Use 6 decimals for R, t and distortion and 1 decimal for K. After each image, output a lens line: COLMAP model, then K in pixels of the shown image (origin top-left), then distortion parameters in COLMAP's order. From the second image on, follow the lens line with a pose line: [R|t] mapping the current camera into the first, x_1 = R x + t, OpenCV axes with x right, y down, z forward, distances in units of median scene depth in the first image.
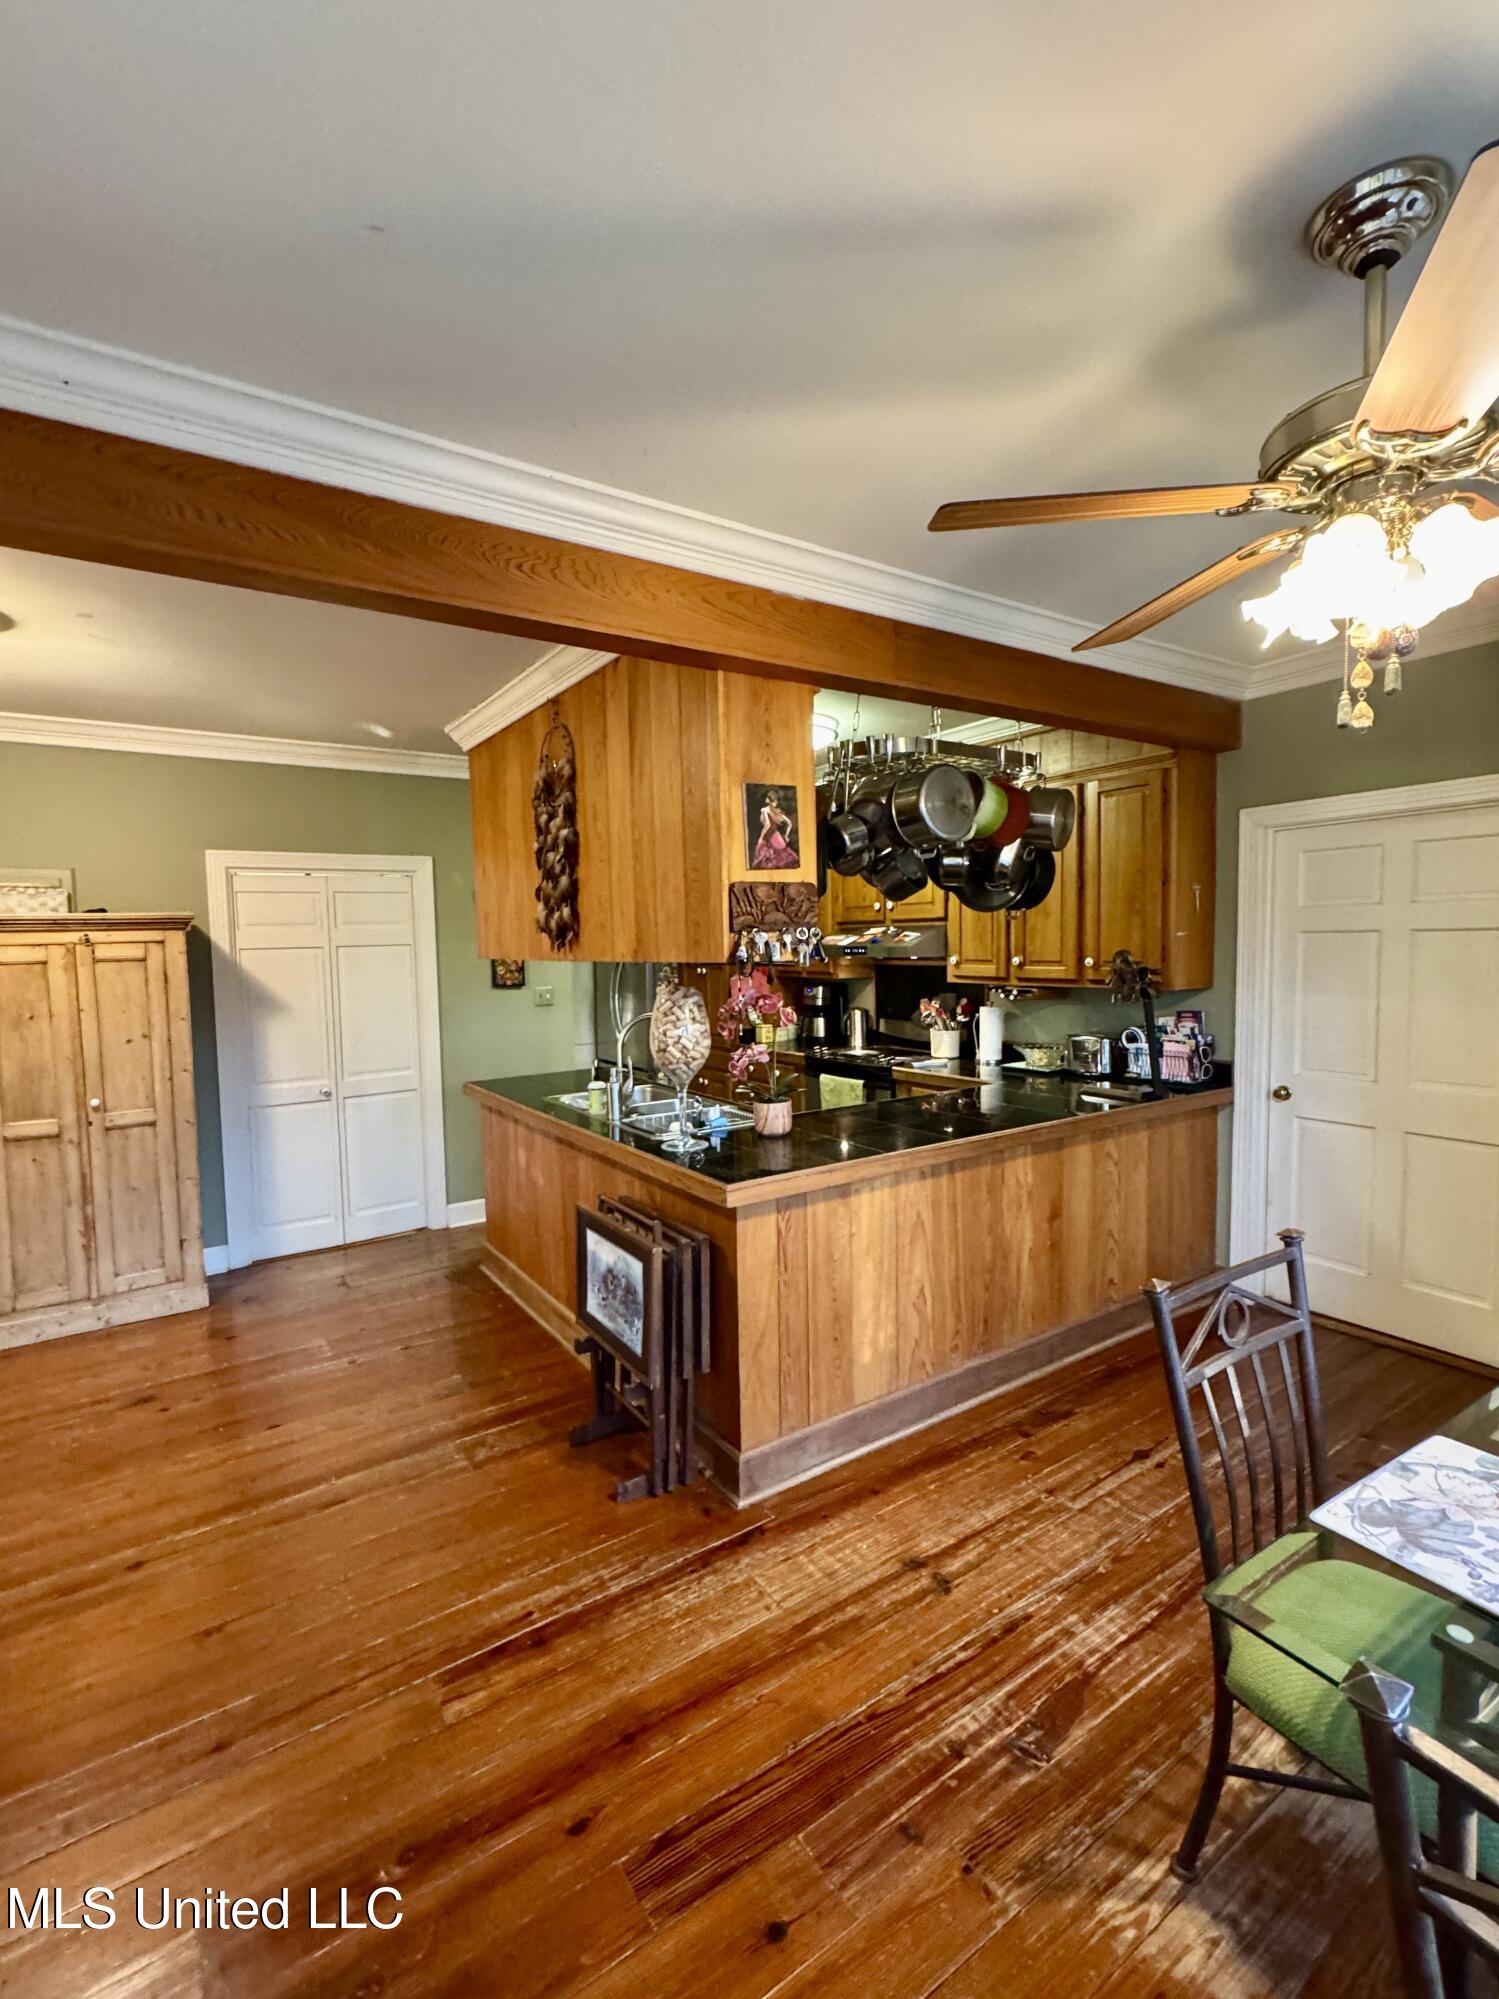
lens RADIAL K [[904.1, 0, 749.5], [0, 904.1, 999.5], [0, 0, 1]] dist [-0.001102, -0.000065]
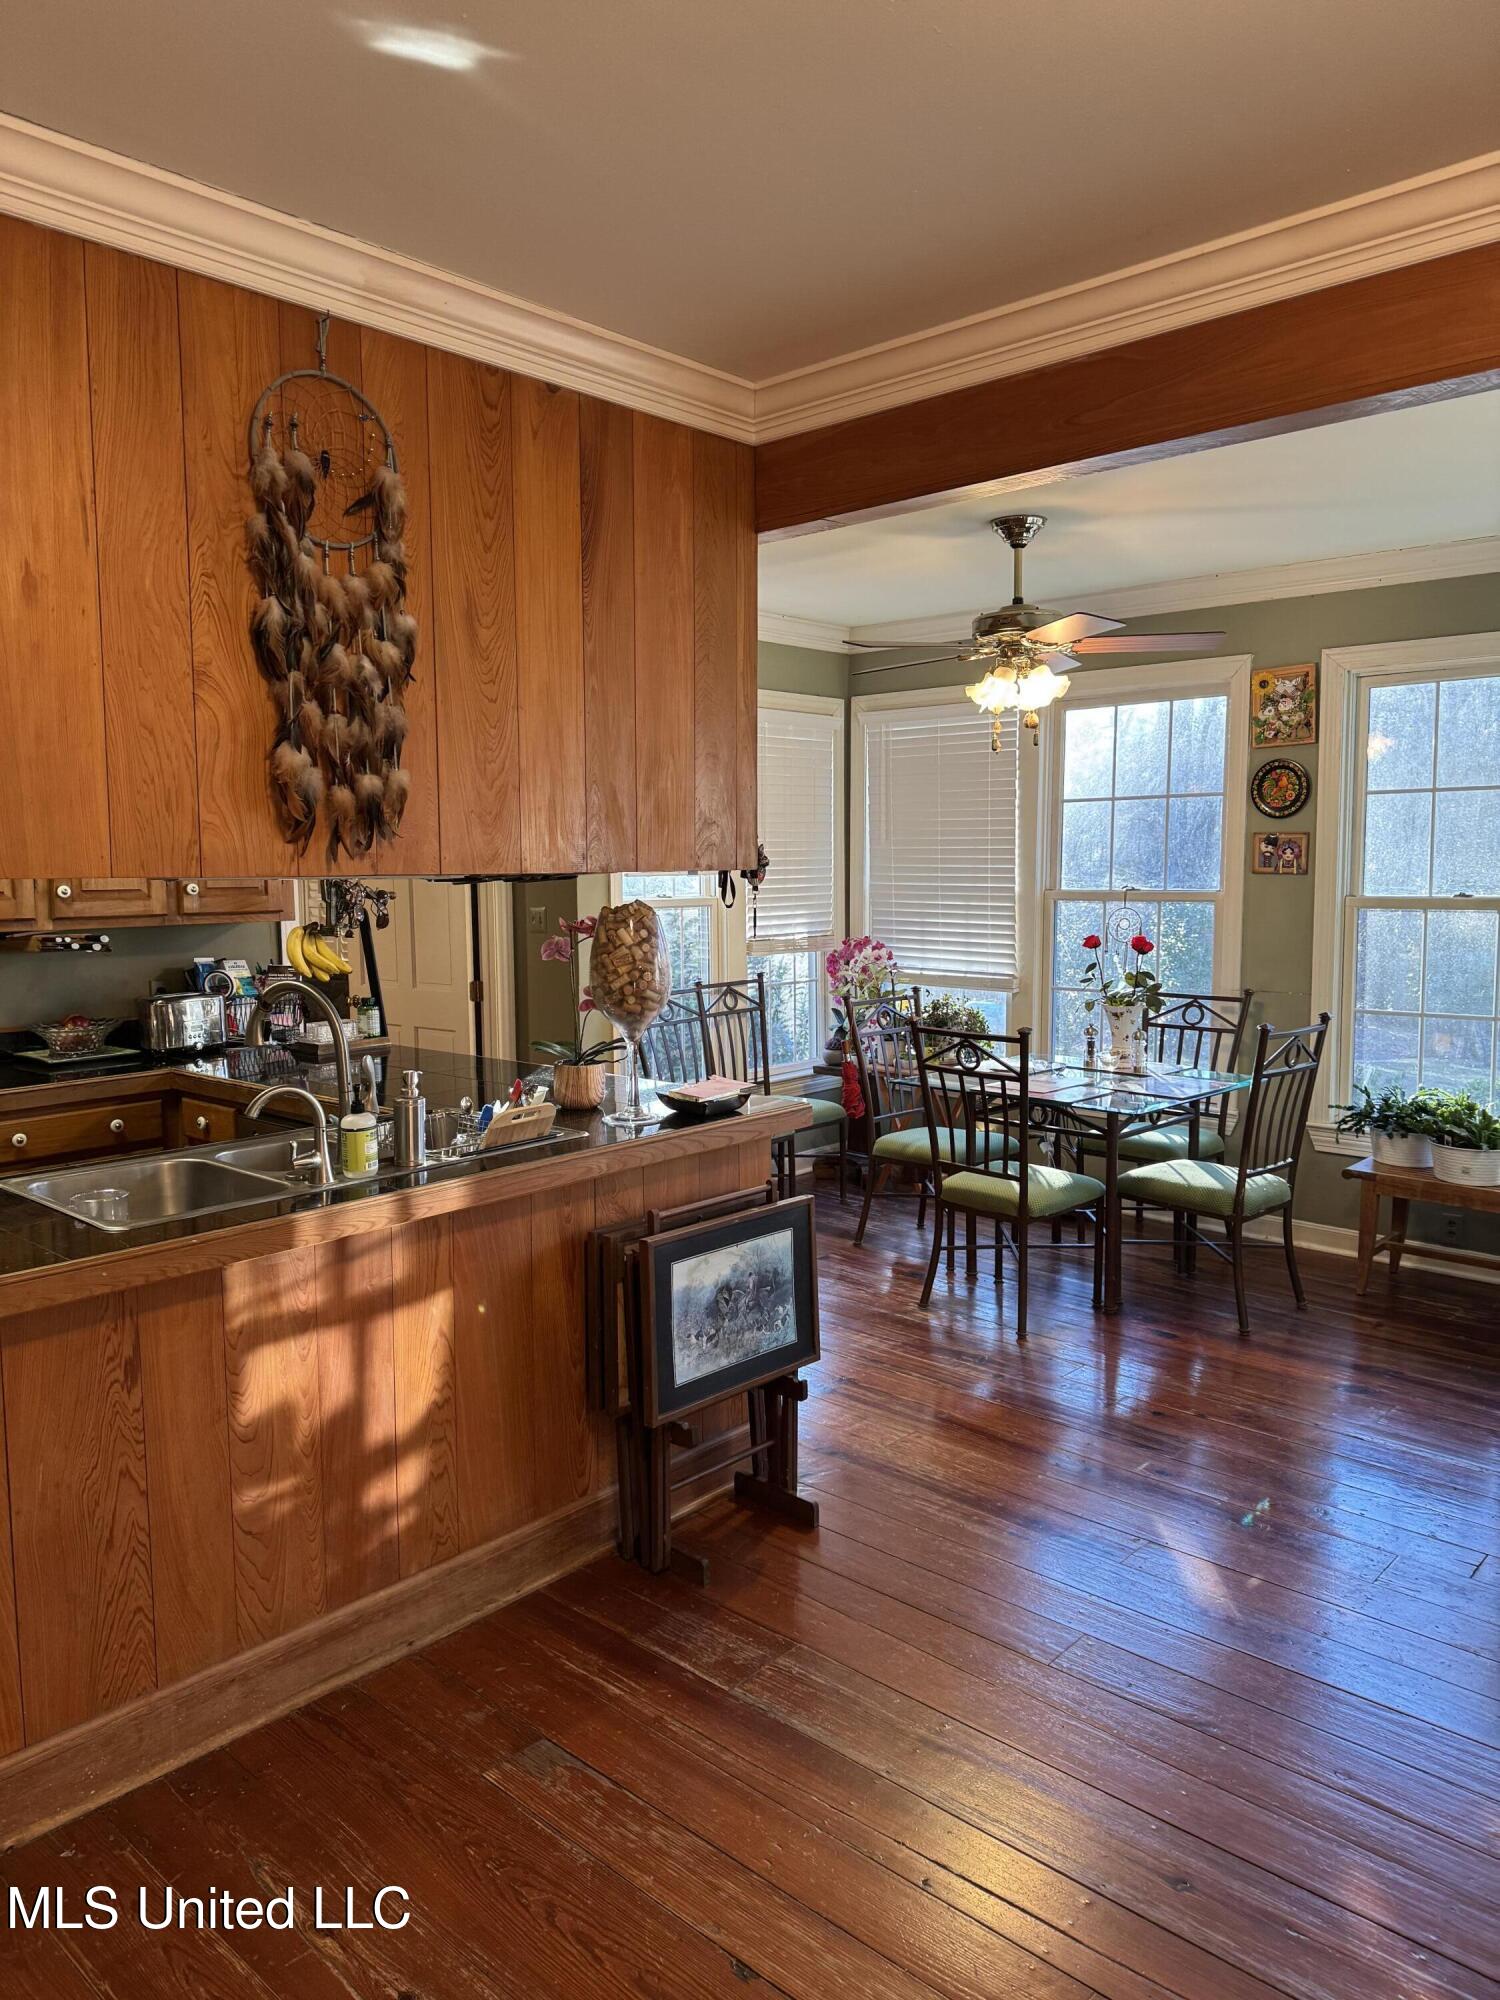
lens RADIAL K [[1418.8, 0, 750.0], [0, 1418.8, 1000.0], [0, 0, 1]] dist [0.086832, -0.115901]
pose [[-0.244137, -0.076547, 0.966715, -1.172383], [0.074021, 0.992500, 0.097282, -0.044370], [-0.966912, 0.095308, -0.236640, 1.137177]]
